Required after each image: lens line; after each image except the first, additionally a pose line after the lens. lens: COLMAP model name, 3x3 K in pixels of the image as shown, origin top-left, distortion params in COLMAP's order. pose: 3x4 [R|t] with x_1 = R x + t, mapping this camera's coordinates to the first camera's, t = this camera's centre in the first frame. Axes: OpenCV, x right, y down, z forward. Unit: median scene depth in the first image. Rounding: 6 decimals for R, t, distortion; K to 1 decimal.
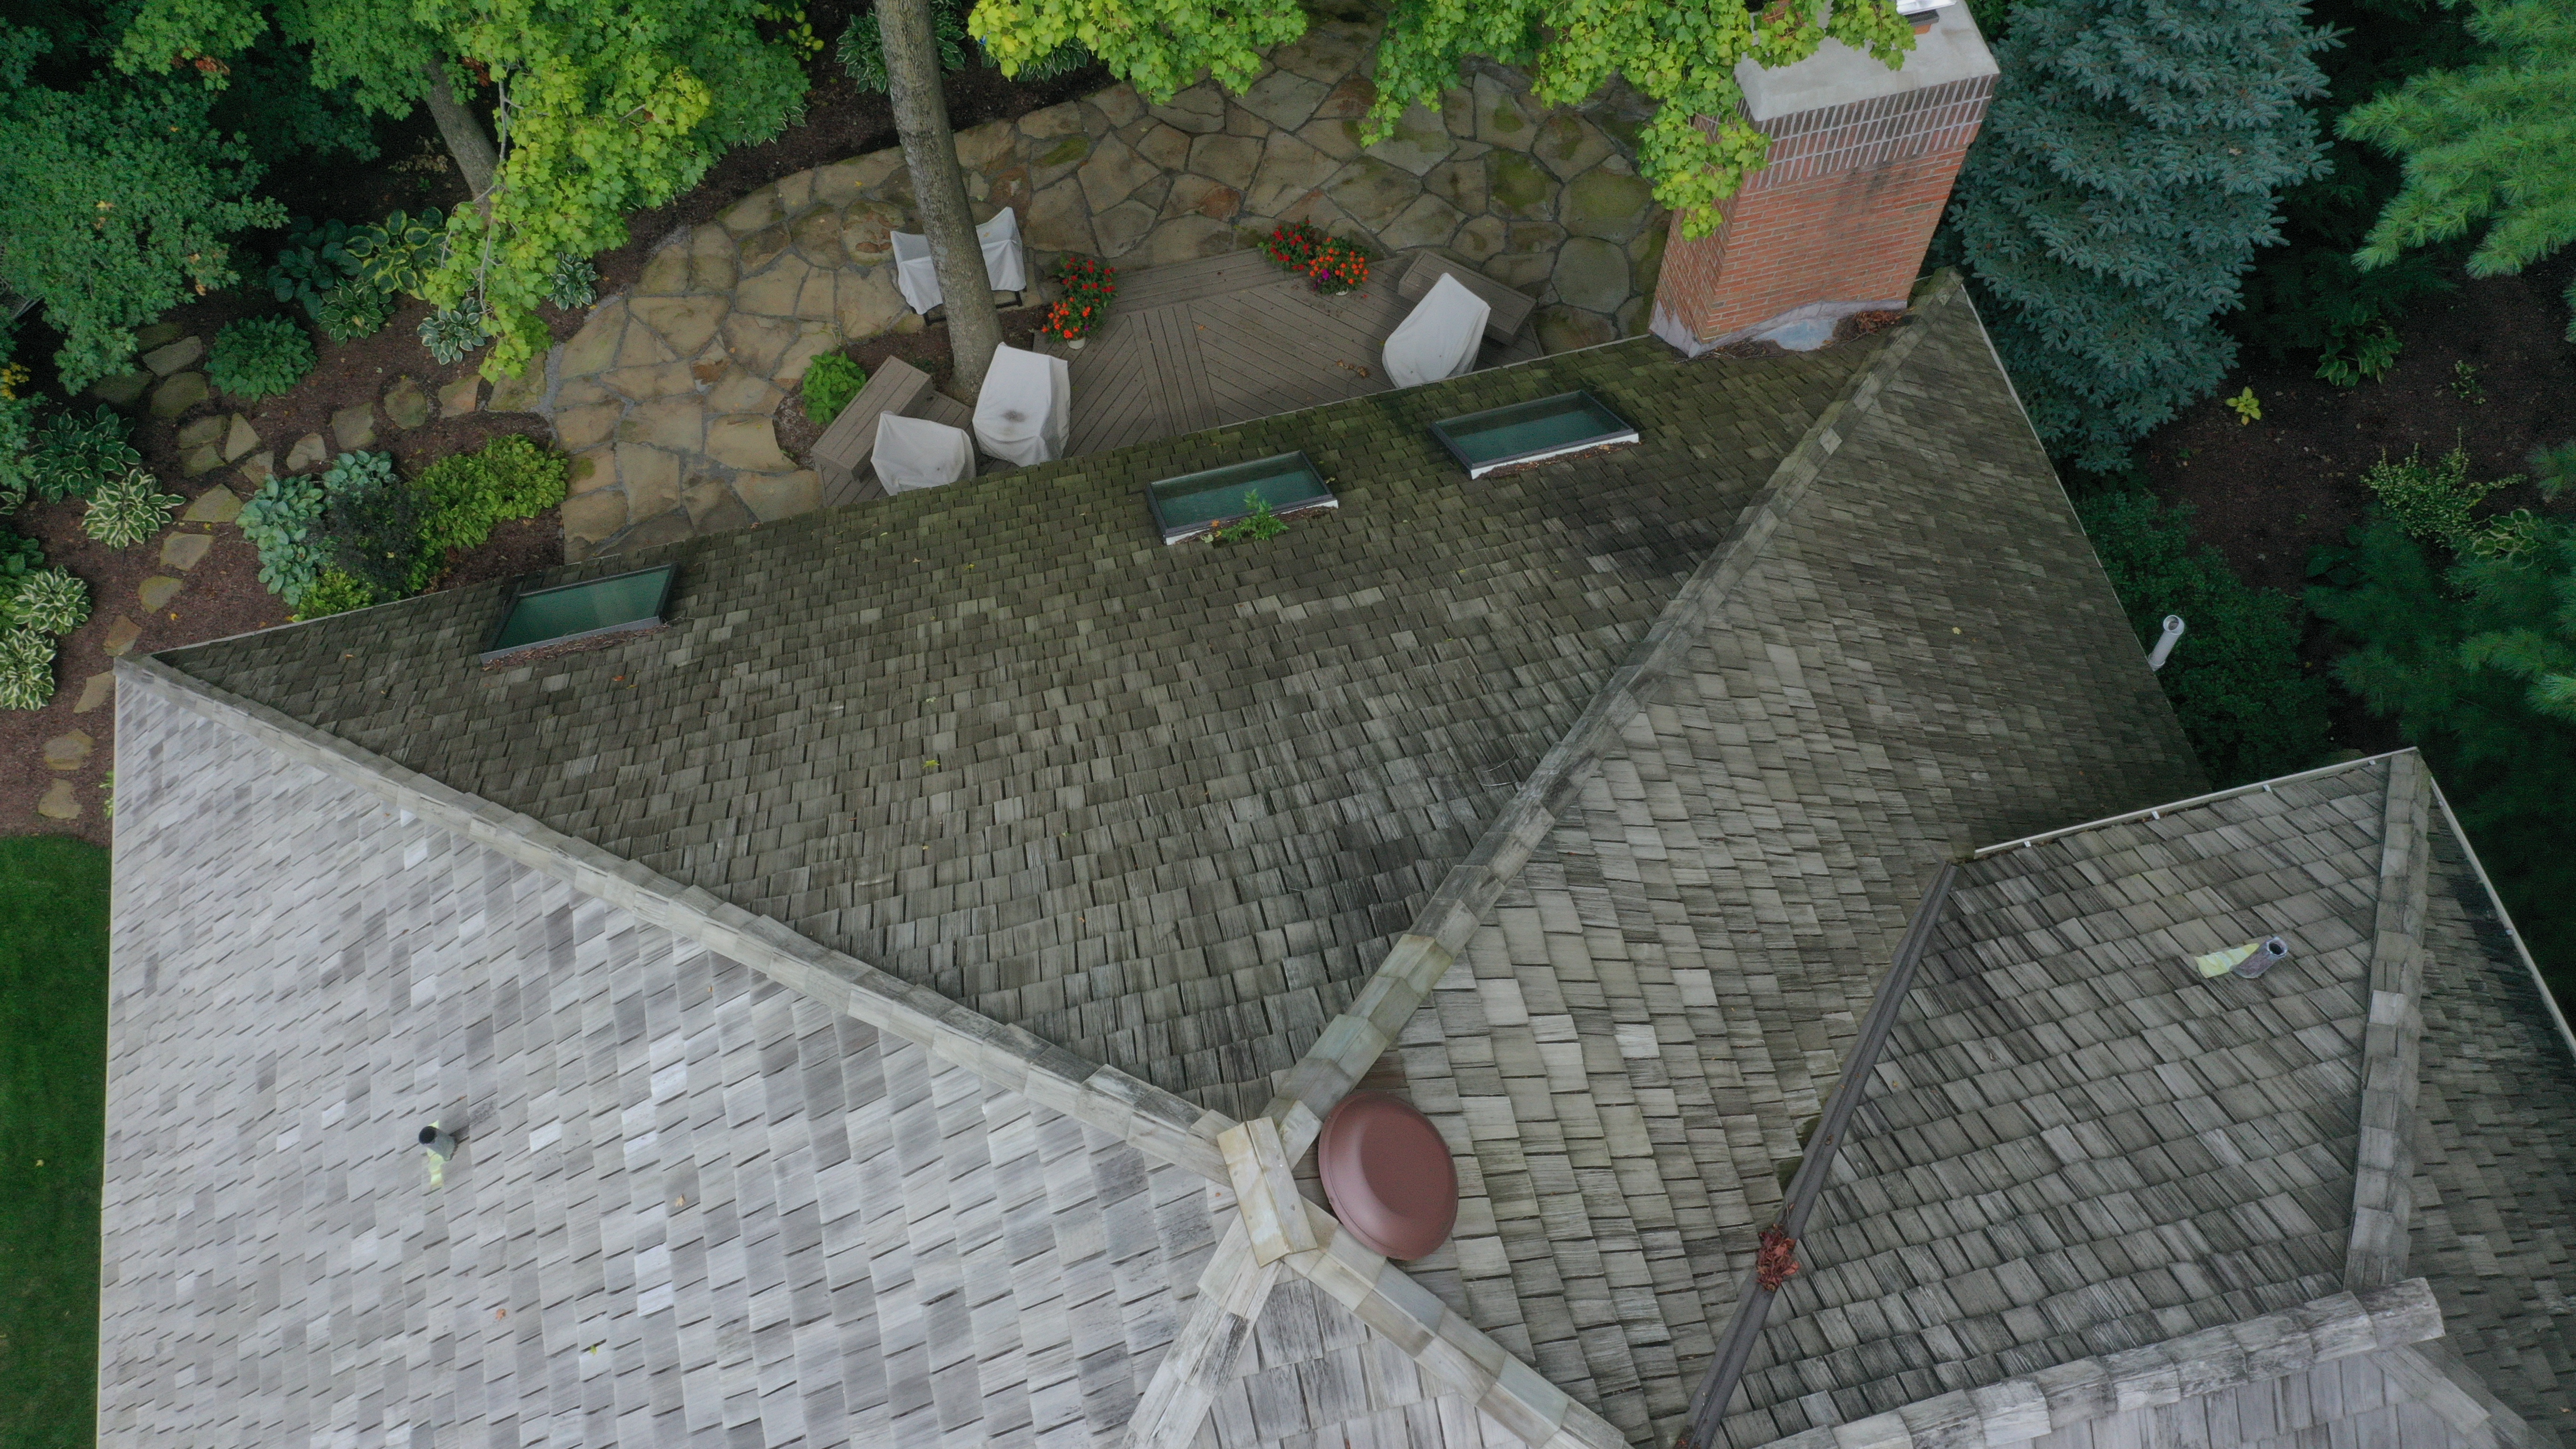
lens RADIAL K [[2022.9, 0, 1285.7], [0, 2022.9, 719.6], [0, 0, 1]] dist [-0.014973, 0.005445]
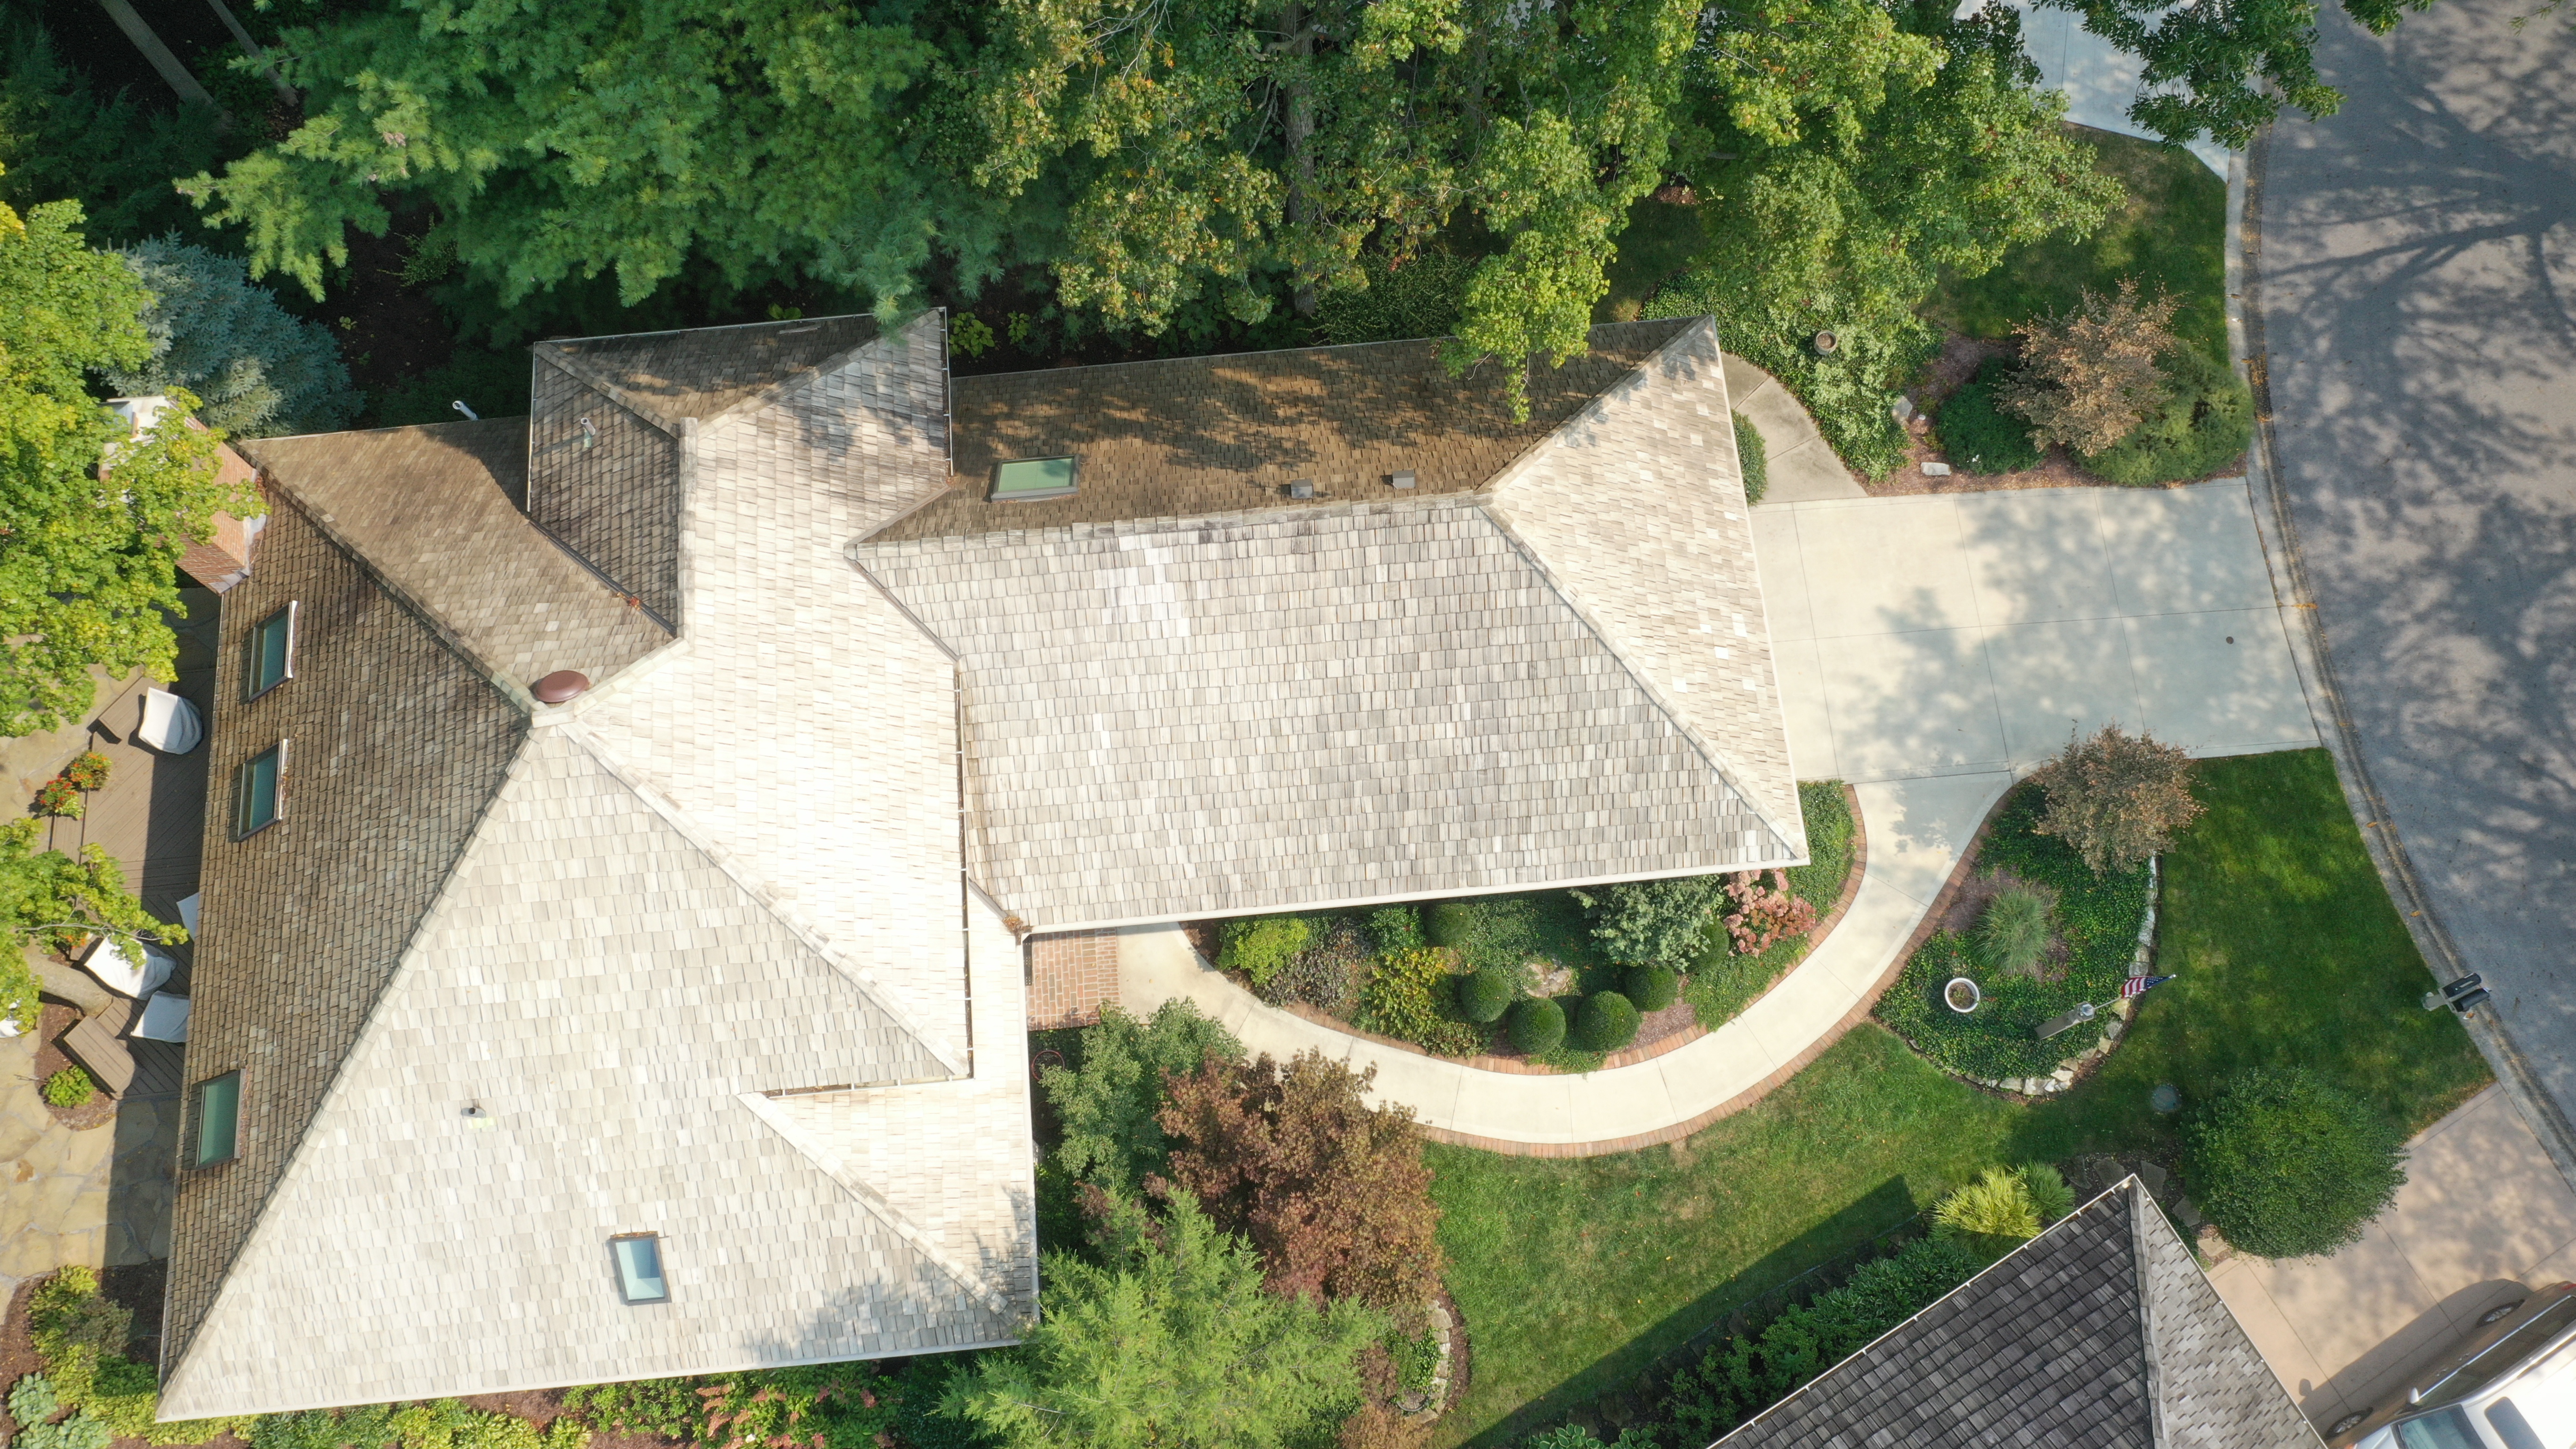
lens RADIAL K [[2022.9, 0, 1289.6], [0, 2022.9, 716.7], [0, 0, 1]] dist [-0.014973, 0.005445]
pose [[0.146798, -0.932555, 0.329836, -0.684838], [0.889259, 0.270453, 0.368882, 0.059363], [-0.433208, 0.239159, 0.868985, -1.789749]]
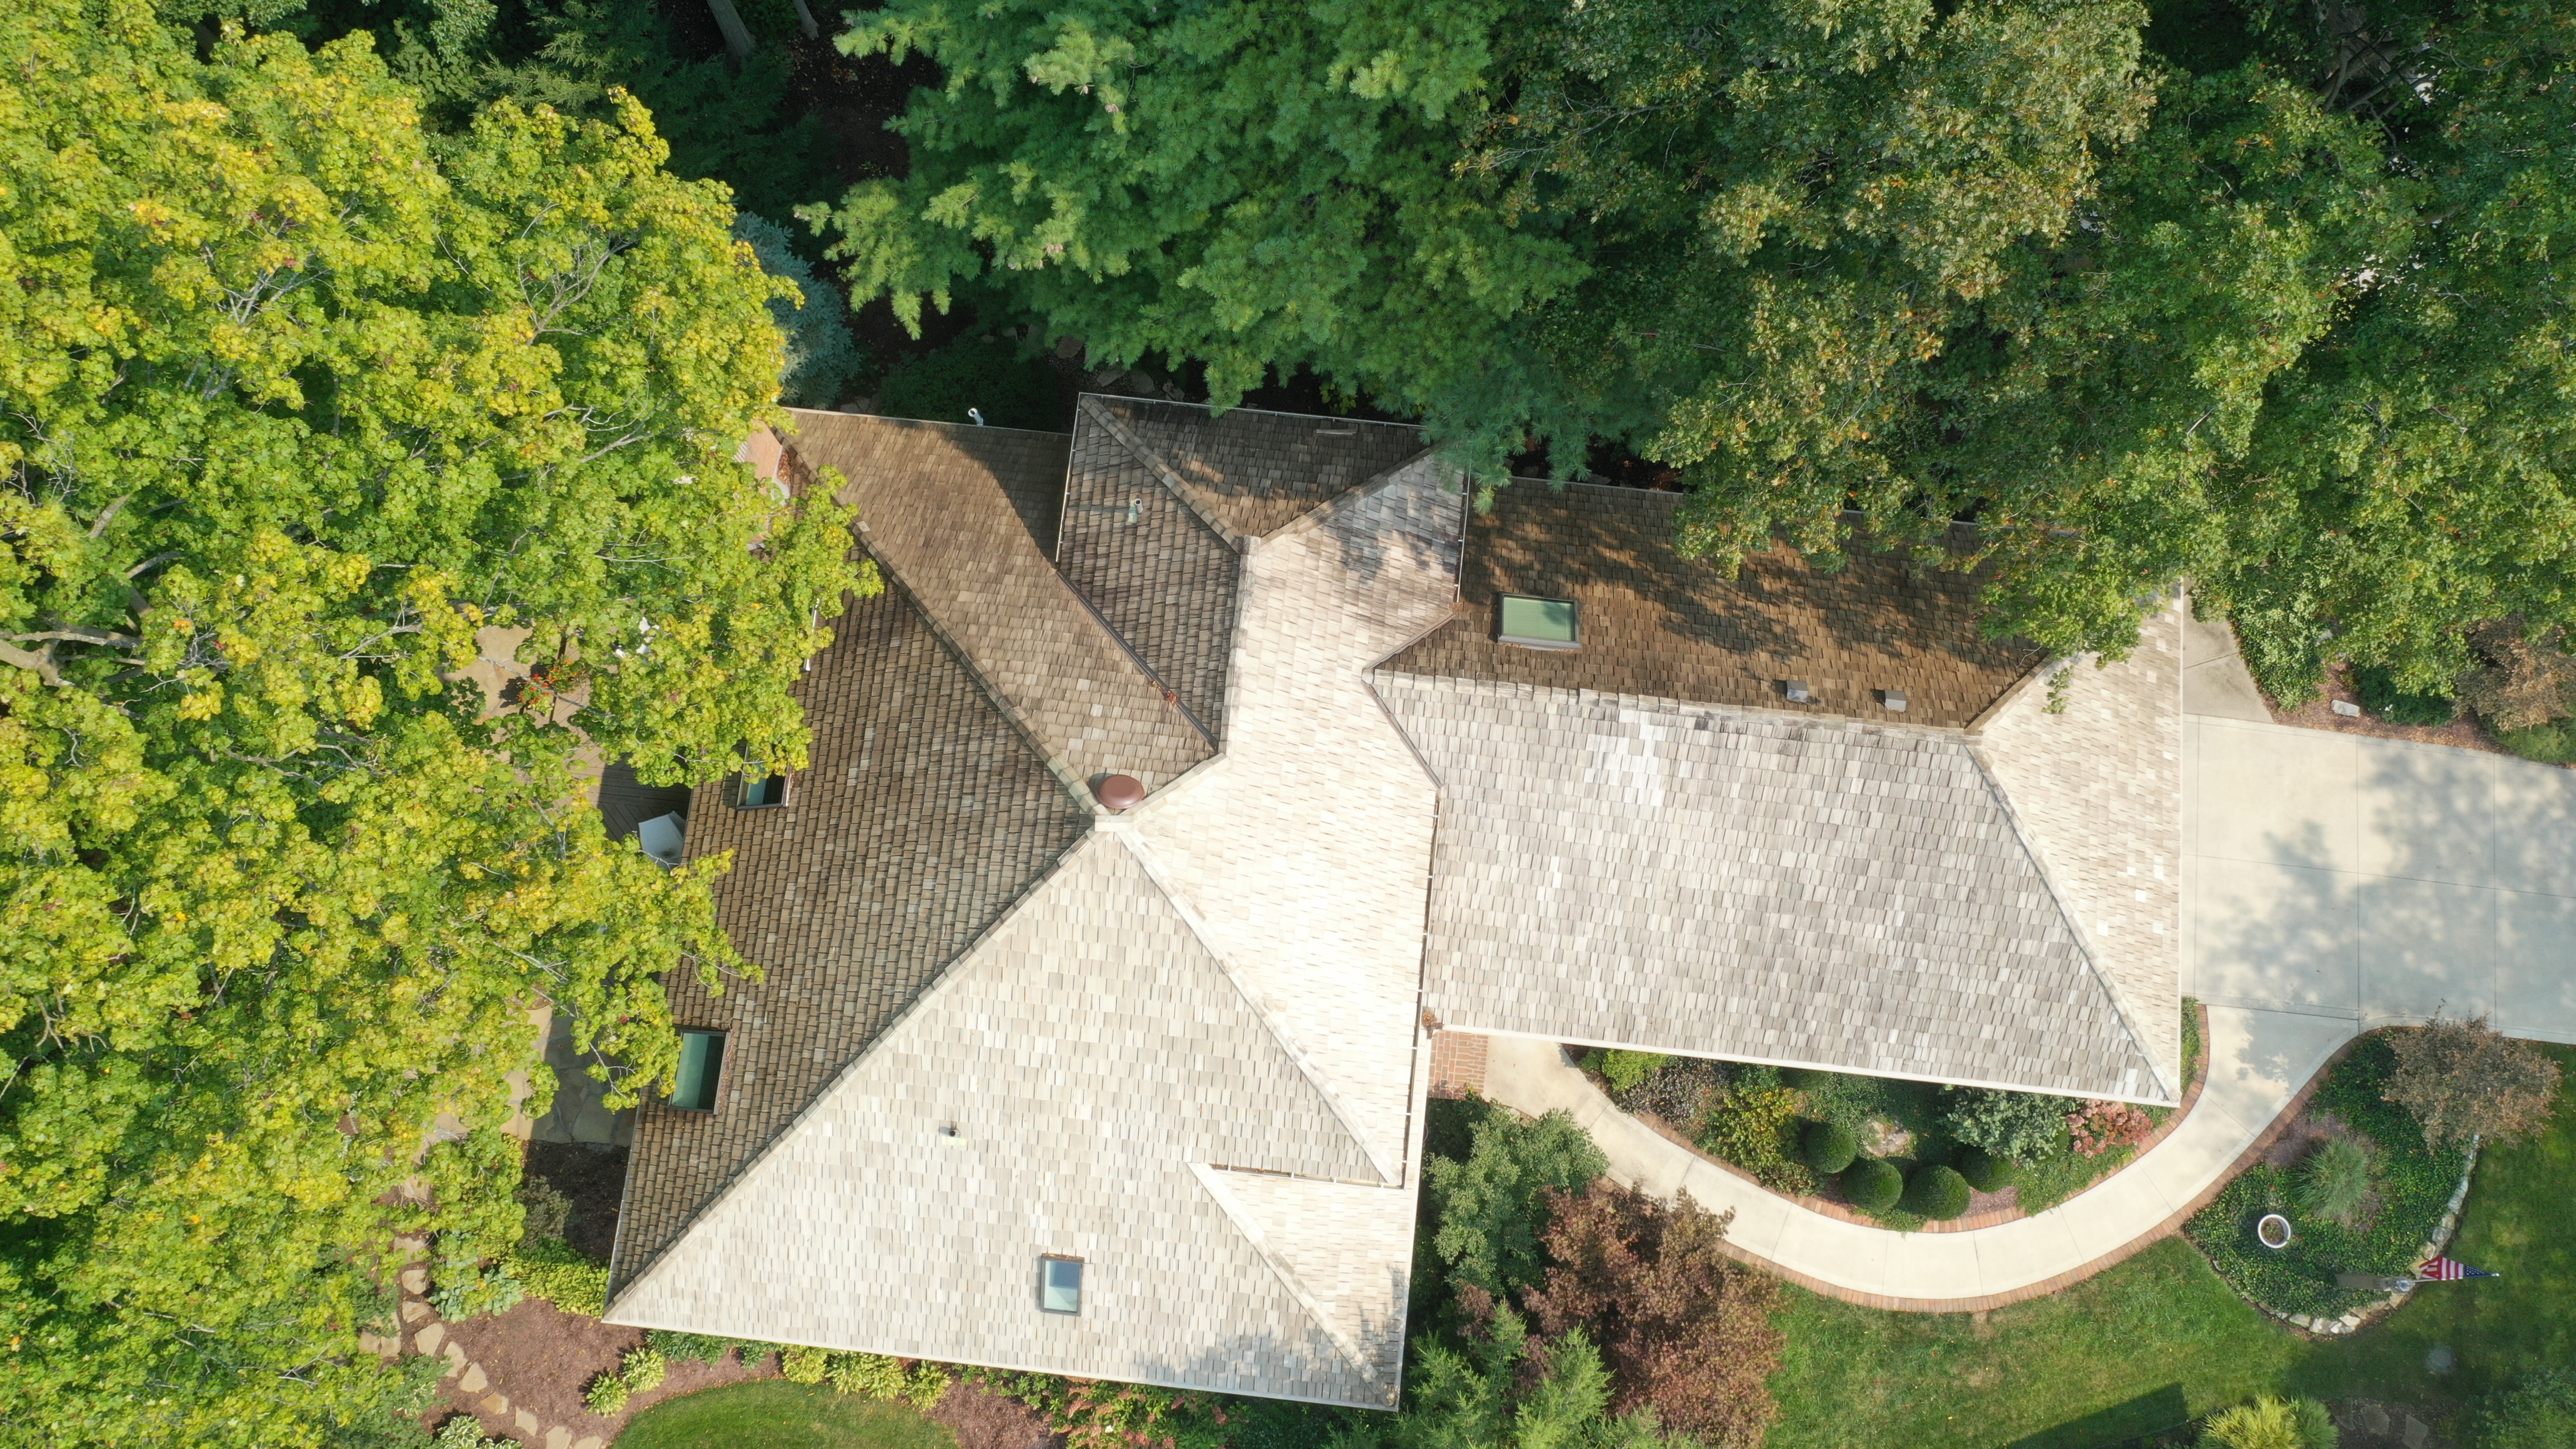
lens RADIAL K [[2022.9, 0, 1285.7], [0, 2022.9, 716.0], [0, 0, 1]] dist [-0.014973, 0.005445]
pose [[0.333599, -0.915638, 0.224318, -0.397055], [0.843549, 0.396166, 0.362598, -0.656310], [-0.420875, 0.068261, 0.904546, -1.769606]]
